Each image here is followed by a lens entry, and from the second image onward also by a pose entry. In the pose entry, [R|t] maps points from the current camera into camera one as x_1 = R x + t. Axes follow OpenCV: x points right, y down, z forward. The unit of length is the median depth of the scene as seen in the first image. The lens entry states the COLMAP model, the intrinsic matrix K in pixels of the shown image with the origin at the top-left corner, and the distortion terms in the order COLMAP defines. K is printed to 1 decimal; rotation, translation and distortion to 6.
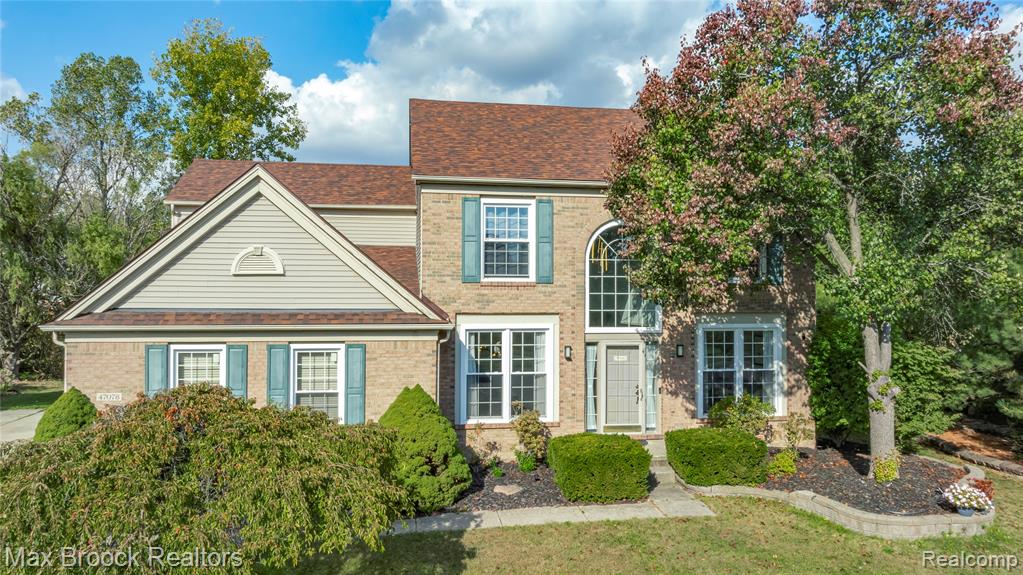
lens RADIAL K [[723.4, 0, 508.5], [0, 723.4, 287.3], [0, 0, 1]] dist [-0.043158, 0.018161]
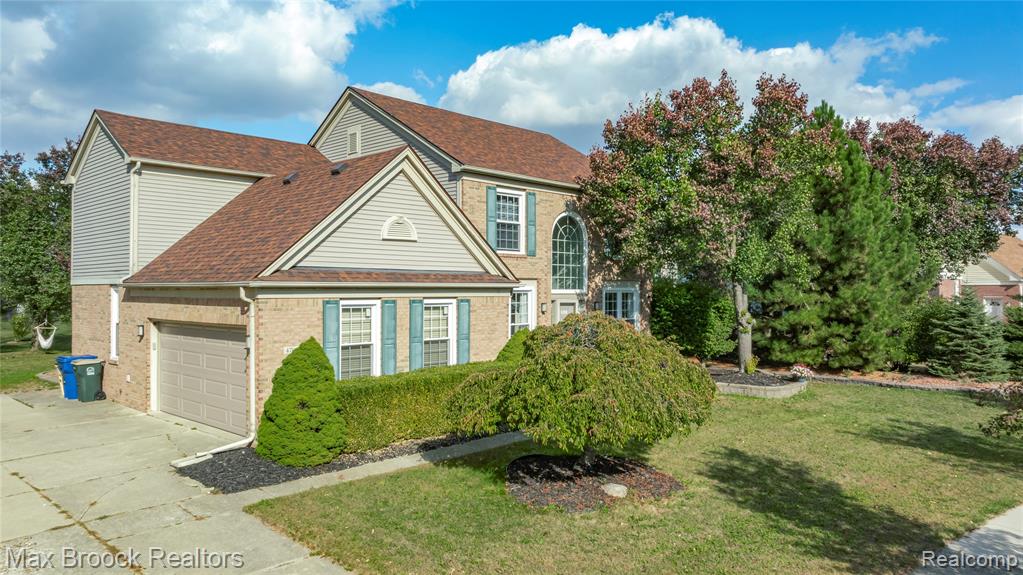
lens RADIAL K [[723.4, 0, 513.4], [0, 723.4, 285.9], [0, 0, 1]] dist [-0.043158, 0.018161]
pose [[0.791054, 0.002957, 0.611739, -0.786012], [-0.010834, 0.999899, 0.009177, 0.037736], [-0.611650, -0.013887, 0.791007, -0.029664]]
